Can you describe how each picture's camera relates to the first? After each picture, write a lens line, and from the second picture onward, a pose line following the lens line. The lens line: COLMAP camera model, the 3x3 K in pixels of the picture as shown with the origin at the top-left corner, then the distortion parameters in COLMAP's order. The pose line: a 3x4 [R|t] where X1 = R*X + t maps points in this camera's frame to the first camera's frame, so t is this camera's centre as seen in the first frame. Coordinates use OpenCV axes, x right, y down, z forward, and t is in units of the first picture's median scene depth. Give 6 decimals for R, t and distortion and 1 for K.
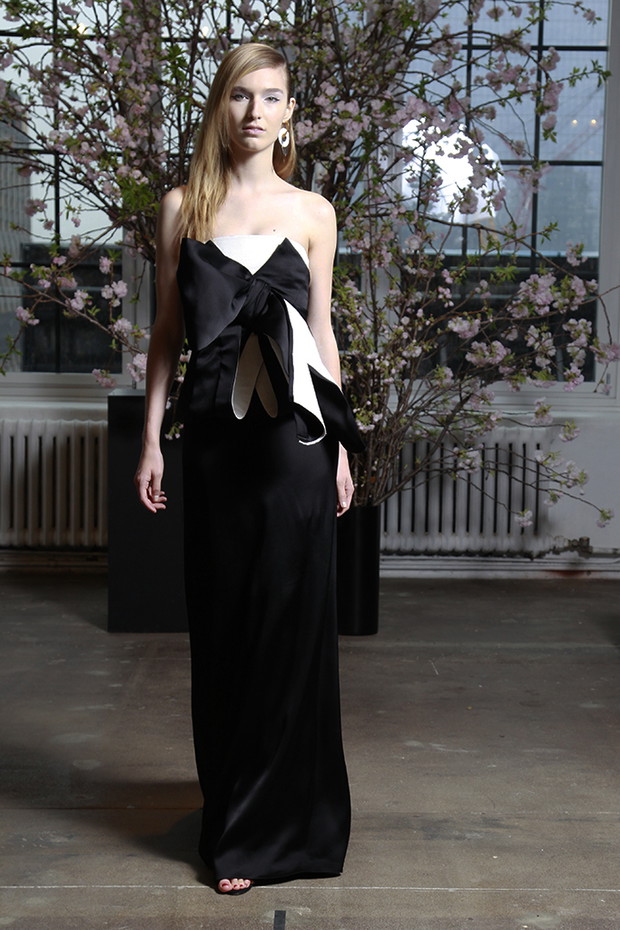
lens RADIAL K [[1936.3, 0, 345.7], [0, 1936.3, 505.0], [0, 0, 1]] dist [0.173484, 0.102246]
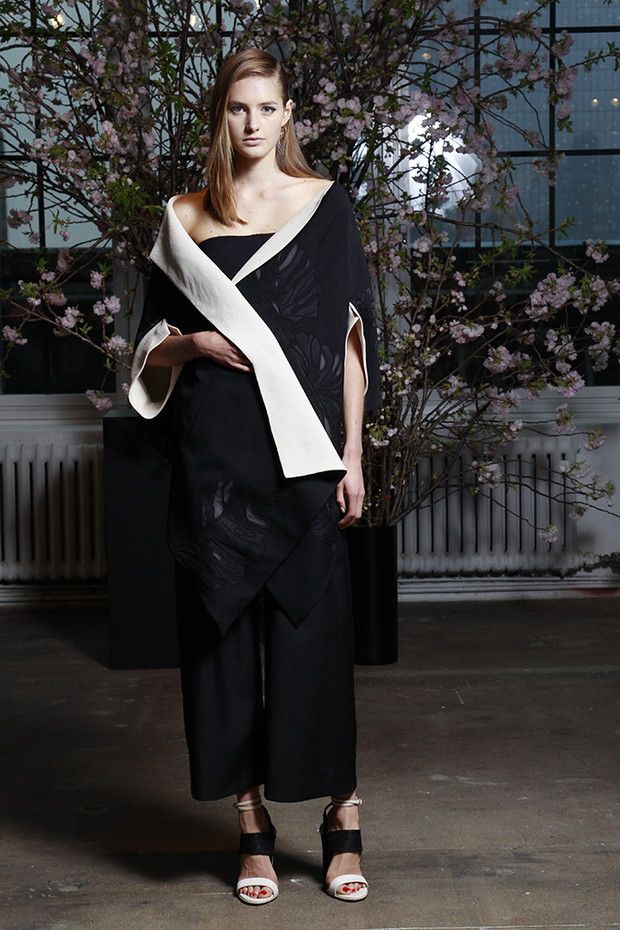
lens RADIAL K [[2138.1, 0, 349.3], [0, 2138.1, 497.9], [0, 0, 1]] dist [0.228617, 0.089028]
pose [[0.999517, -0.030719, -0.004661, 0.000399], [0.030661, 0.999459, -0.011877, -0.001479], [0.005023, 0.011728, 0.999919, -0.036754]]
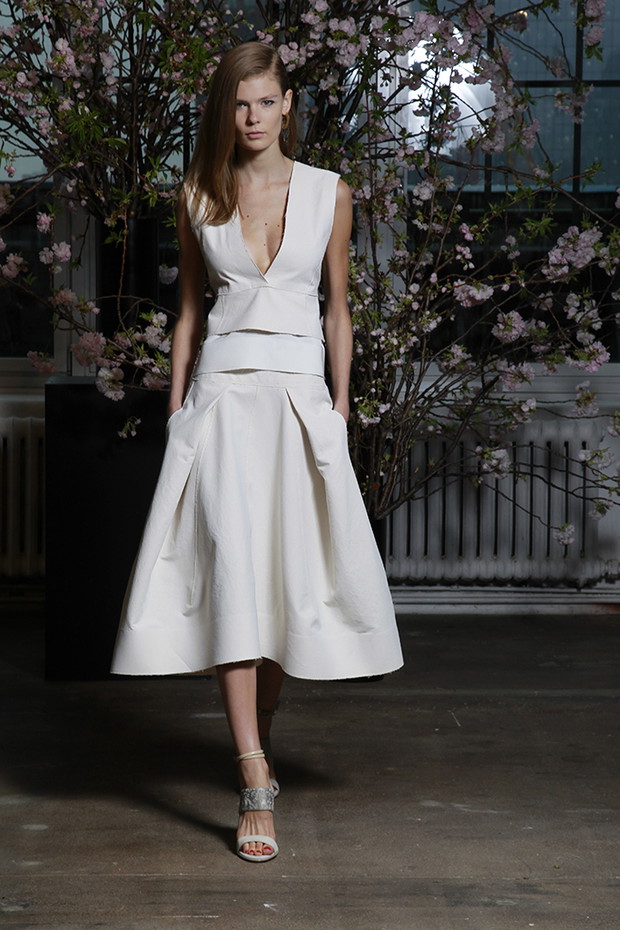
lens RADIAL K [[2770.2, 0, 310.0], [0, 2770.2, 465.0], [0, 0, 1]] dist [0.382949, 0.624268]
pose [[0.999963, -0.007580, -0.004033, -0.008474], [0.007459, 0.999548, -0.029117, 0.011298], [0.004251, 0.029086, 0.999568, -0.146455]]
